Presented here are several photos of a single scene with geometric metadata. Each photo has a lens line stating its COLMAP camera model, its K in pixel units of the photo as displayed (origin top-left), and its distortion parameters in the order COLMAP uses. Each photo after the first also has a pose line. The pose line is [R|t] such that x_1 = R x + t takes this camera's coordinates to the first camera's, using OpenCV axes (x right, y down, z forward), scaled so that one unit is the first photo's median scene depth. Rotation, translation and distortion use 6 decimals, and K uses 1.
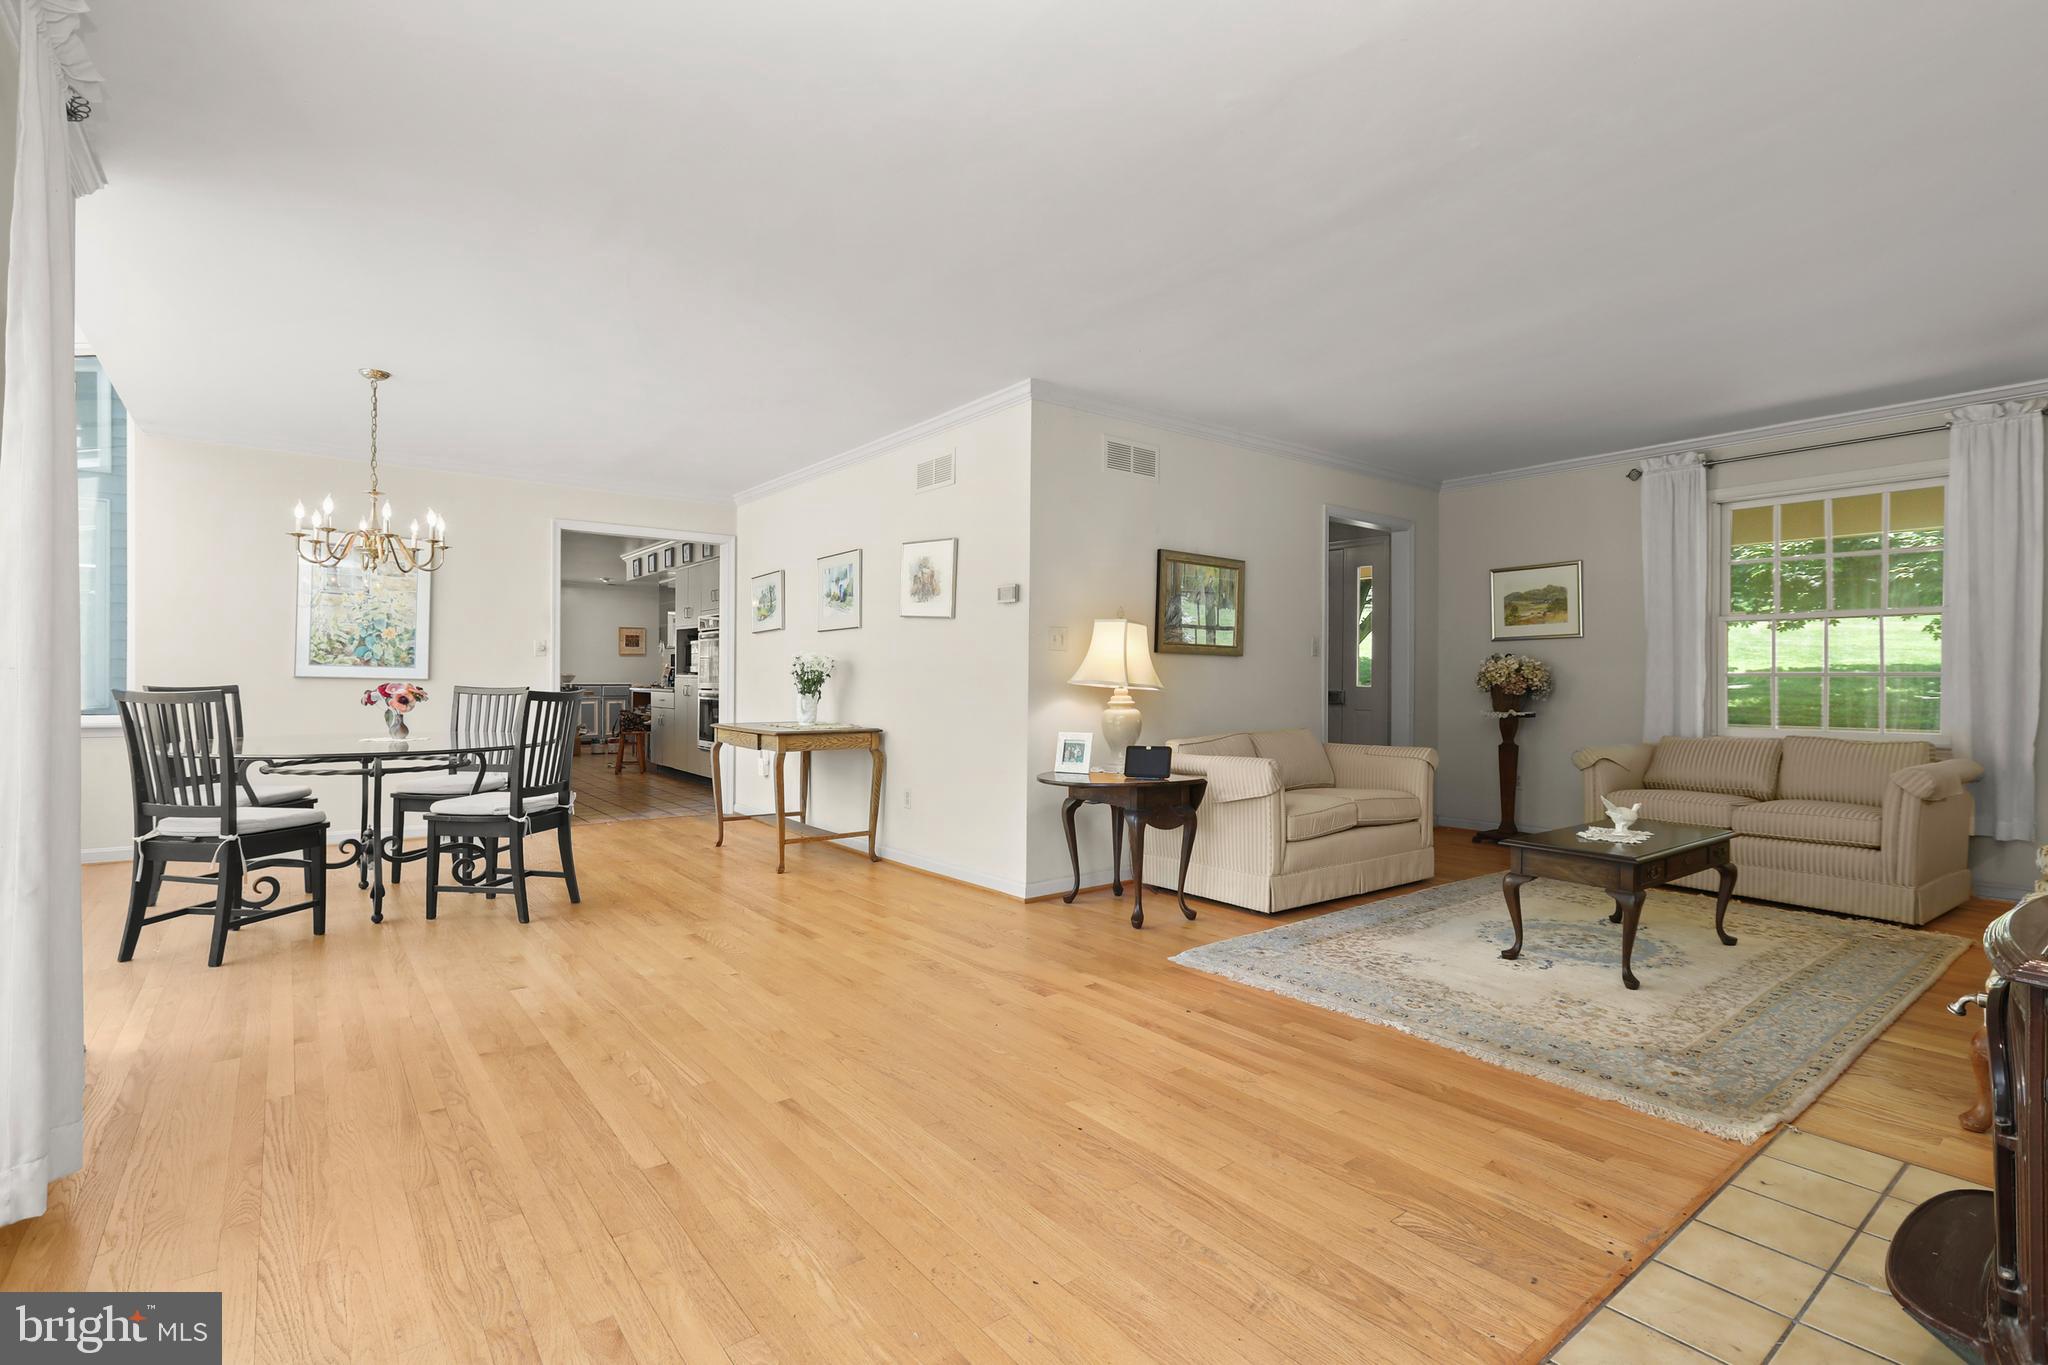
lens RADIAL K [[948.6, 0, 996.3], [0, 948.6, 679.5], [0, 0, 1]] dist [-0.000621, 0.004901]
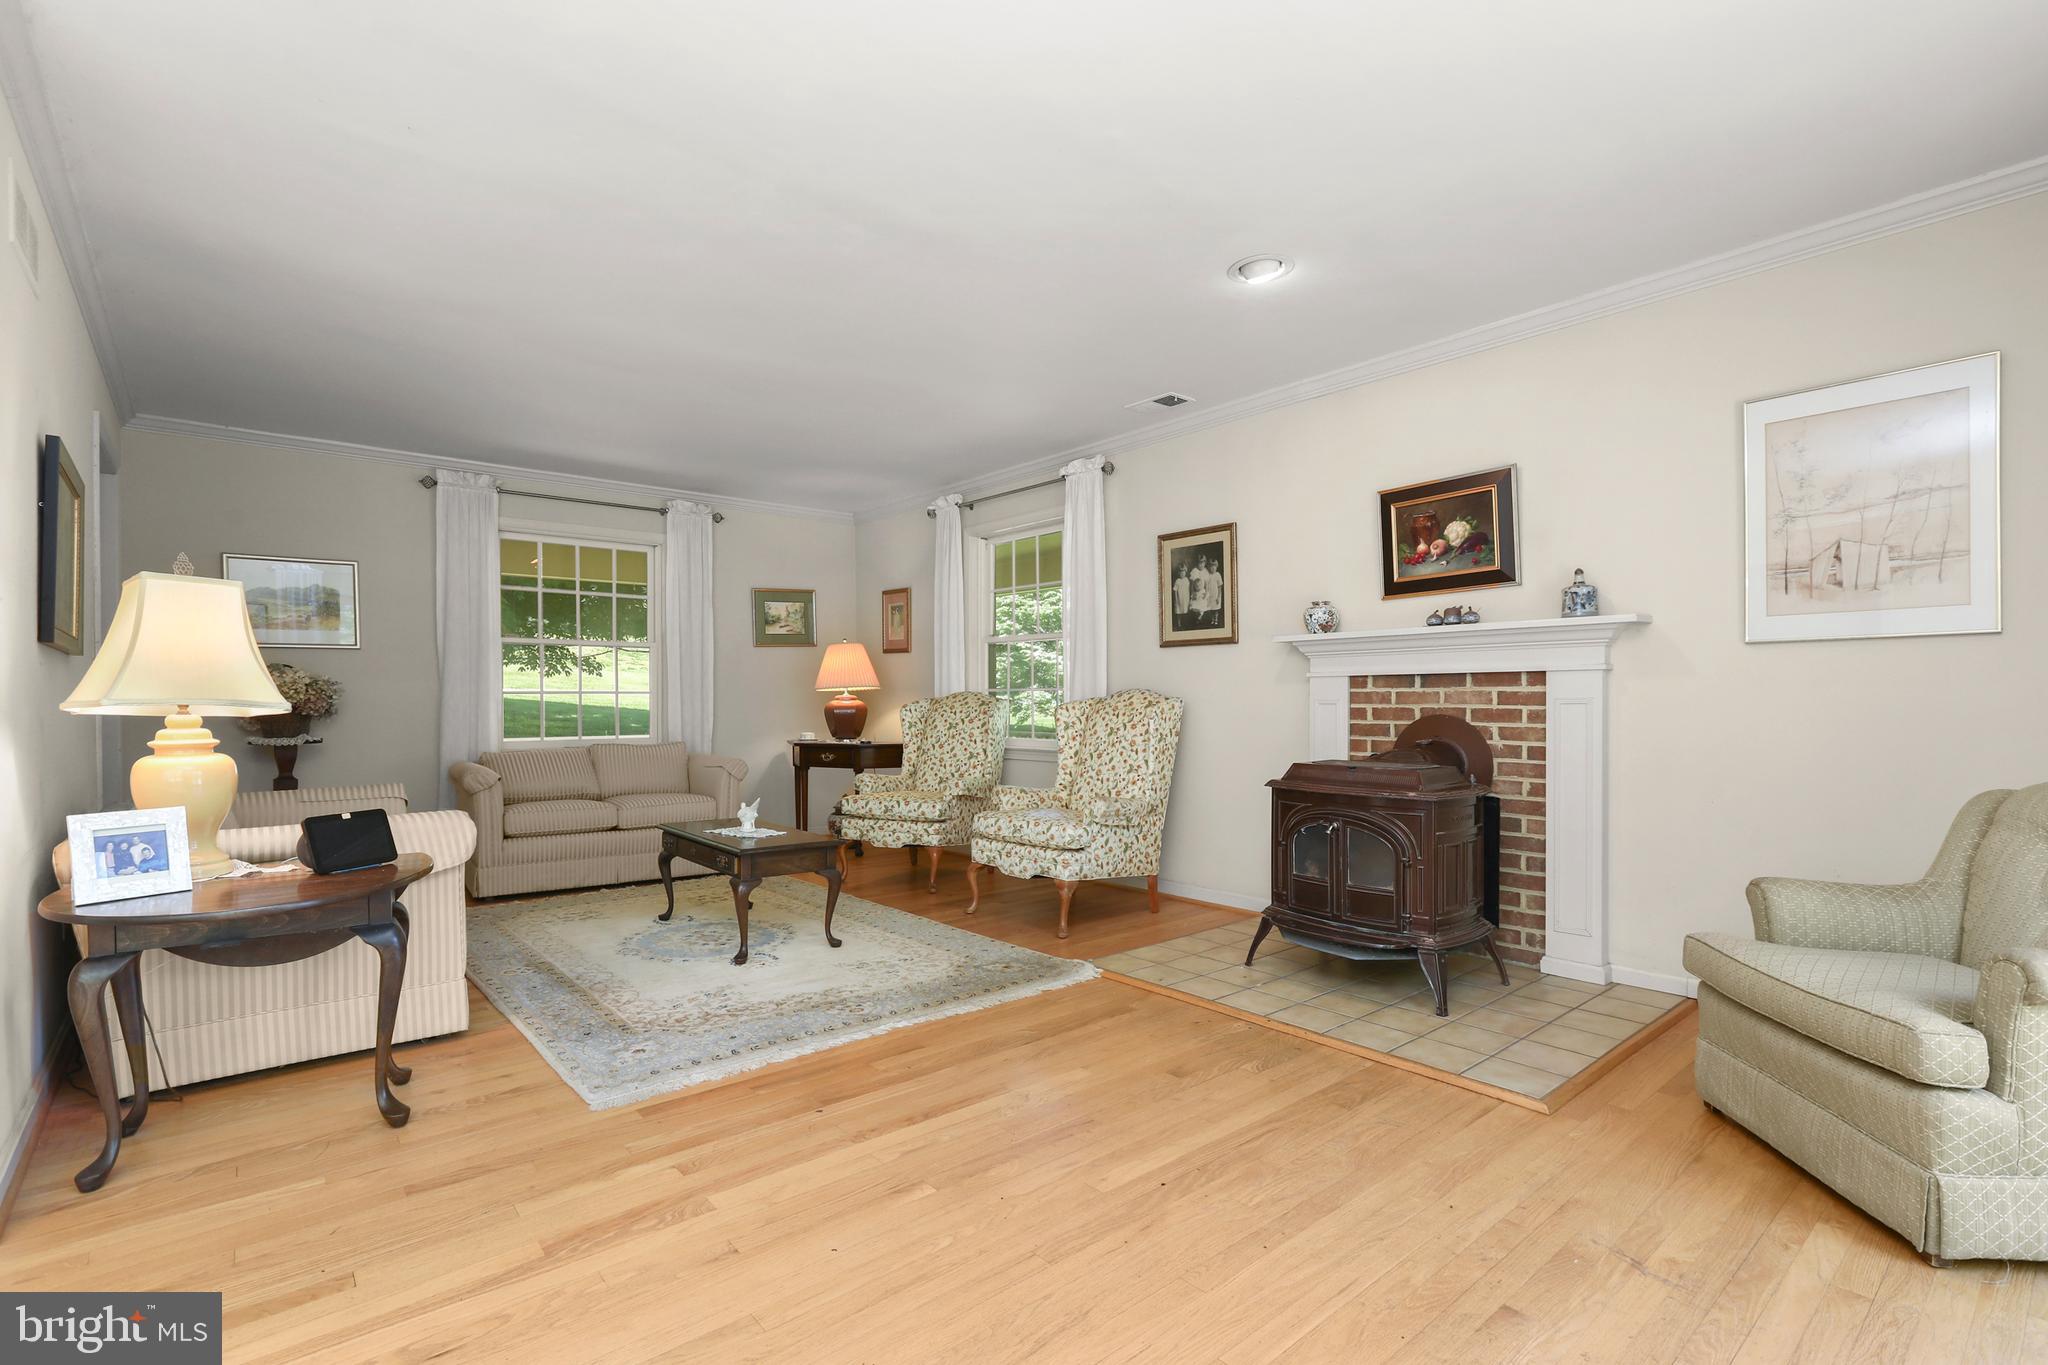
lens RADIAL K [[948.6, 0, 1030.5], [0, 948.6, 700.3], [0, 0, 1]] dist [-0.000621, 0.004901]
pose [[-0.061010, -0.004094, 0.998129, -0.418303], [0.002786, 0.999987, 0.004272, 0.001469], [-0.998133, 0.003041, -0.060998, 0.604875]]
